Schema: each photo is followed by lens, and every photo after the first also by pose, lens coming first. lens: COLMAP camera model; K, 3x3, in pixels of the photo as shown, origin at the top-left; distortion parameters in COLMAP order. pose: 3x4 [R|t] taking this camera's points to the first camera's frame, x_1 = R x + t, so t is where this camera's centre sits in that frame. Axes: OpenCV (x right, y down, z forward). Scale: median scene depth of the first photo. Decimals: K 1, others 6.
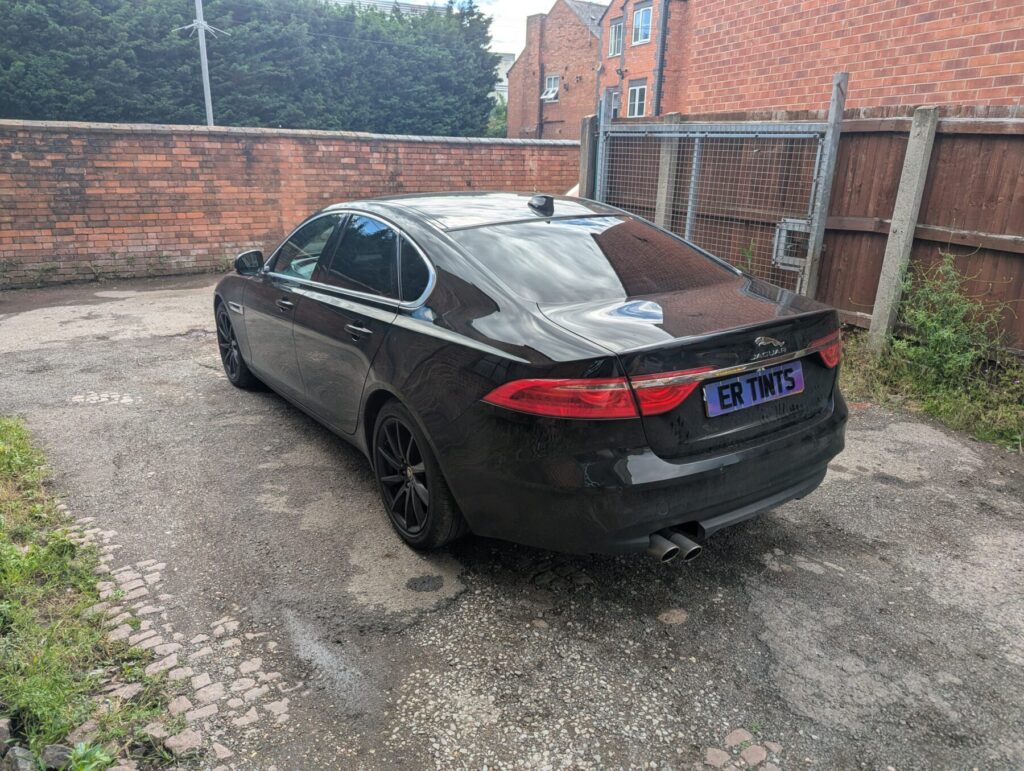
lens RADIAL K [[709.8, 0, 512.4], [0, 709.8, 381.8], [0, 0, 1]] dist [0.054758, -0.047054]
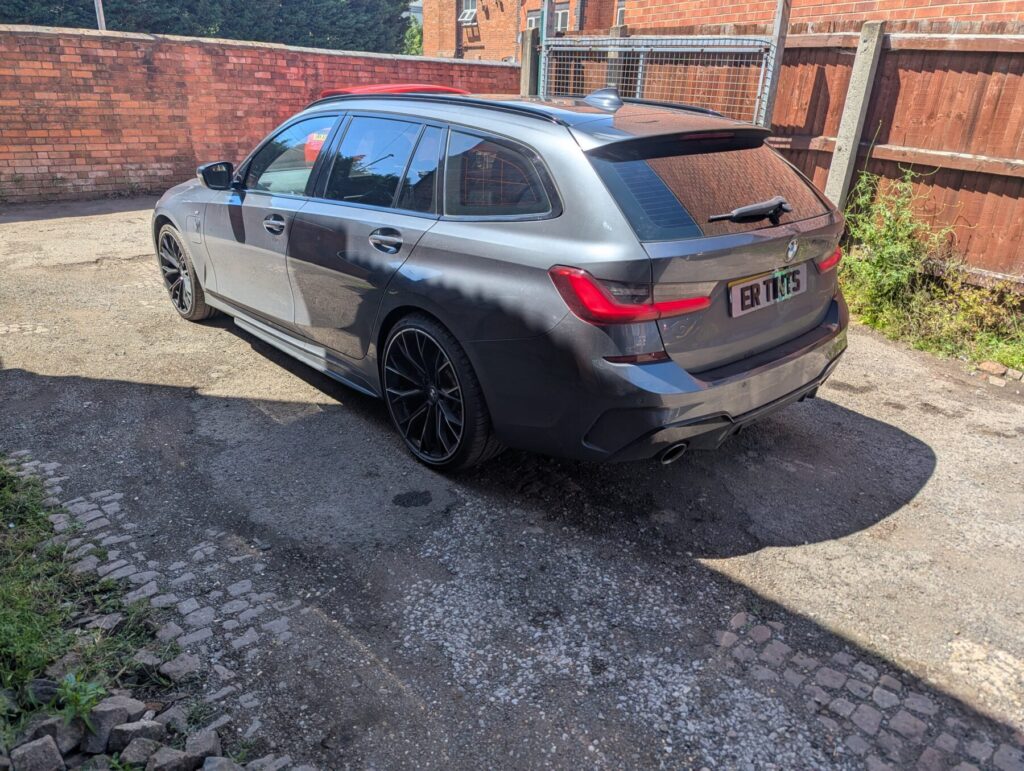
lens RADIAL K [[707.2, 0, 524.9], [0, 707.2, 383.9], [0, 0, 1]] dist [0.050954, -0.040155]
pose [[0.991642, -0.029682, 0.125563, -0.026112], [0.018461, 0.995806, 0.089606, 0.012738], [-0.127696, -0.086539, 0.988031, 0.011491]]
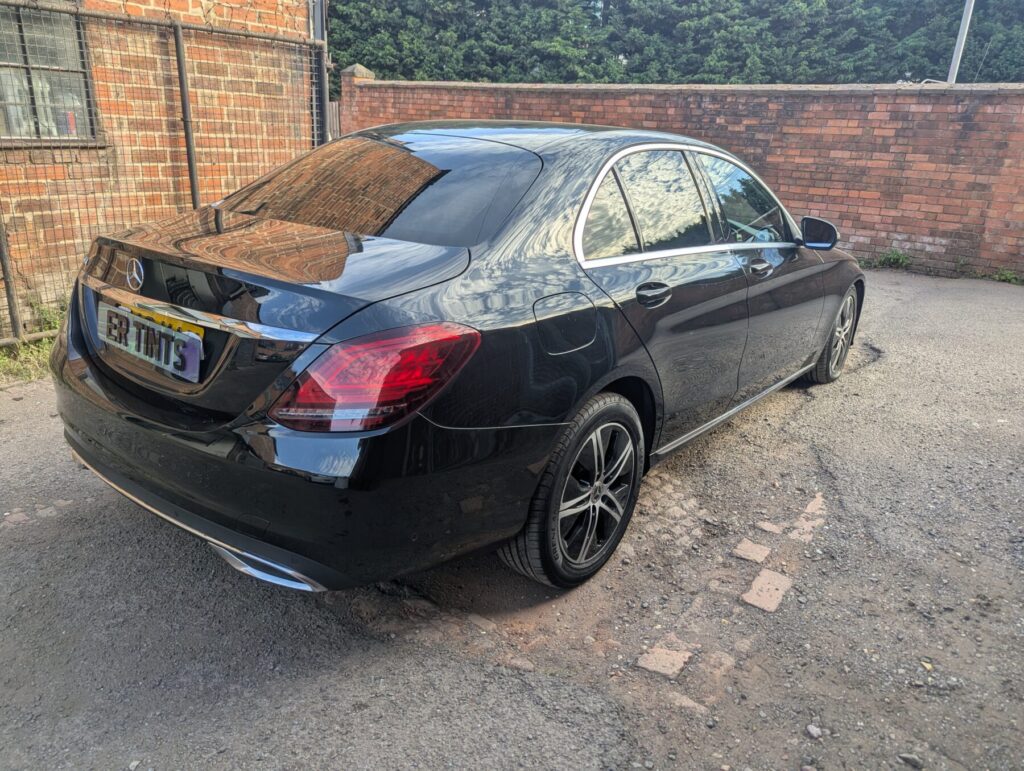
lens RADIAL K [[724.2, 0, 516.5], [0, 724.2, 384.5], [0, 0, 1]] dist [0.059862, -0.054536]
pose [[0.295734, 0.321518, -0.899538, 0.284339], [-0.321529, 0.920217, 0.223203, -0.096532], [0.899534, 0.223219, 0.375516, 0.396625]]
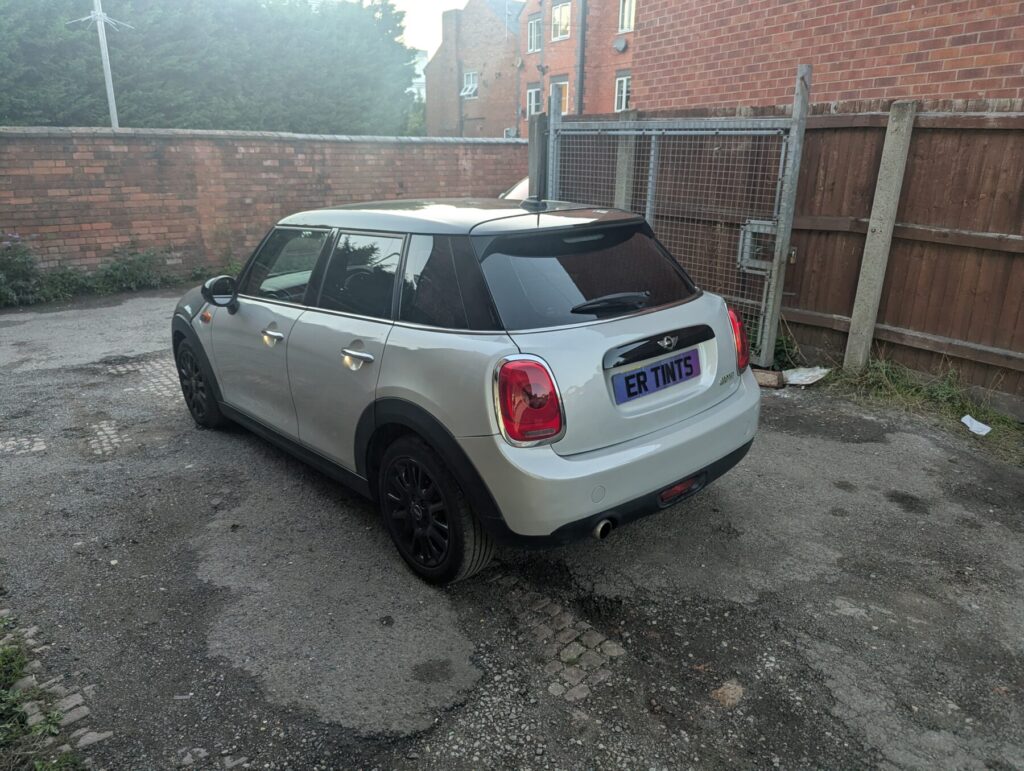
lens RADIAL K [[711.0, 0, 507.0], [0, 711.0, 384.0], [0, 0, 1]] dist [0.054389, -0.048679]
pose [[0.994449, -0.045331, 0.094949, -0.030012], [0.044761, 0.998965, 0.008120, -0.017786], [-0.095219, -0.003825, 0.995449, 0.044798]]
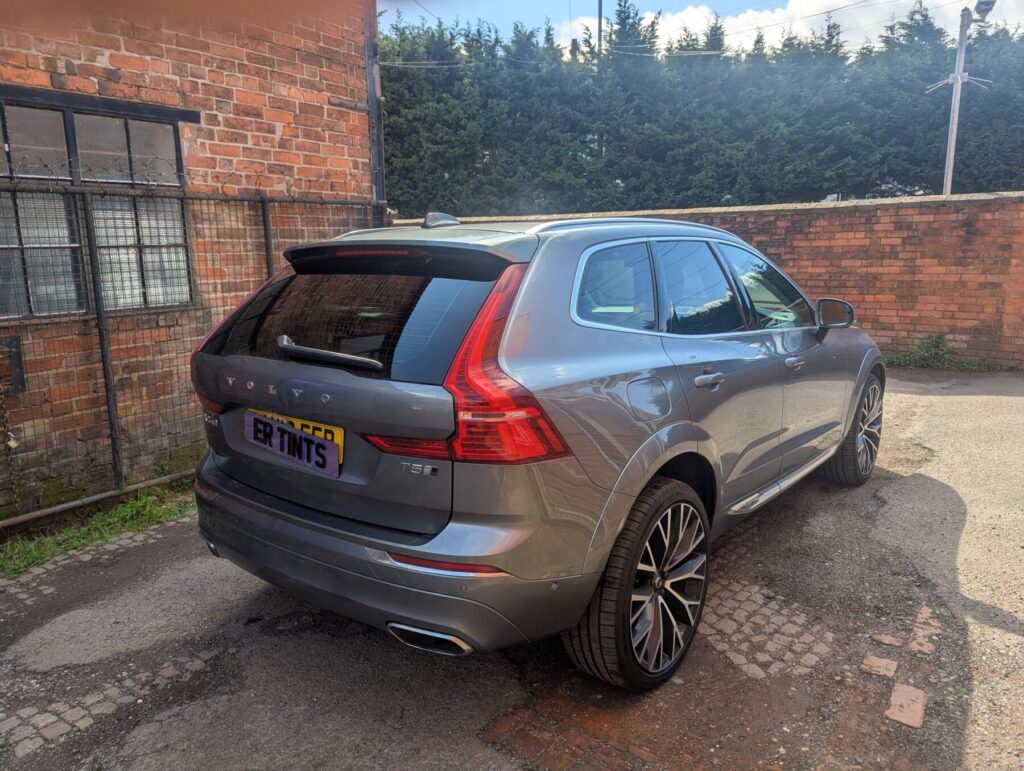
lens RADIAL K [[723.0, 0, 515.2], [0, 723.0, 378.5], [0, 0, 1]] dist [0.062340, -0.056703]
pose [[0.299719, 0.158246, -0.940812, 0.290623], [-0.262649, 0.961726, 0.078090, -0.097810], [0.917161, 0.223699, 0.329811, 0.345743]]
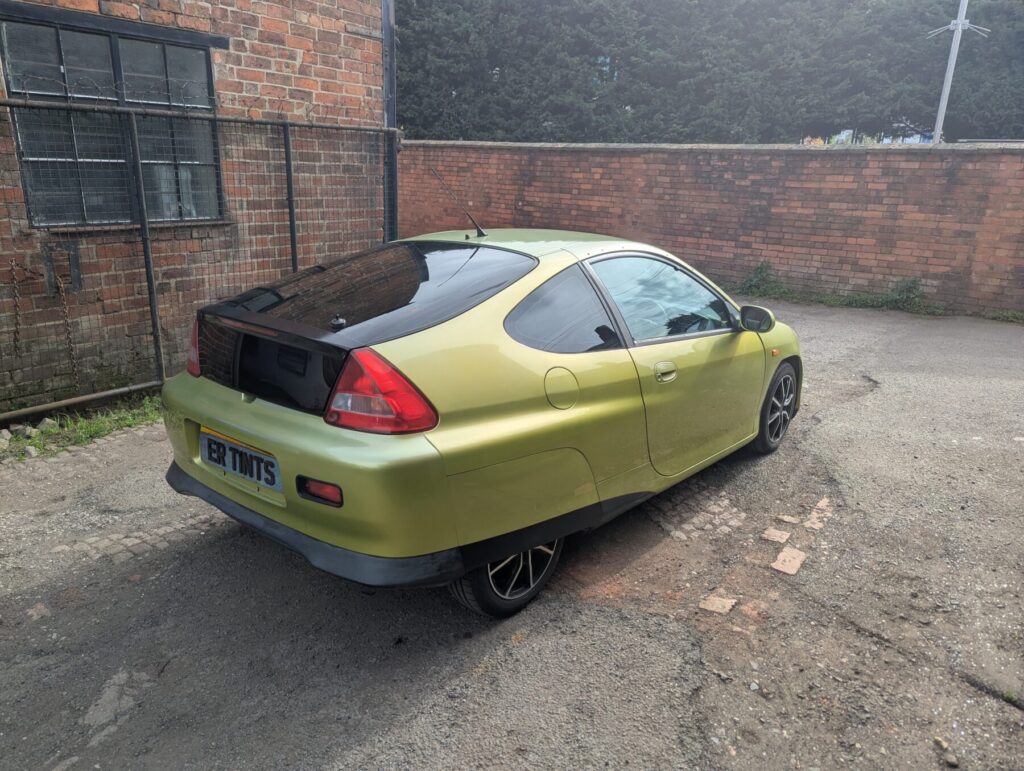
lens RADIAL K [[723.6, 0, 513.0], [0, 723.6, 389.9], [0, 0, 1]] dist [0.067946, -0.061334]
pose [[0.288322, 0.279769, -0.915751, 0.359076], [-0.307114, 0.932858, 0.188301, -0.101517], [0.906946, 0.226949, 0.354885, 0.329090]]
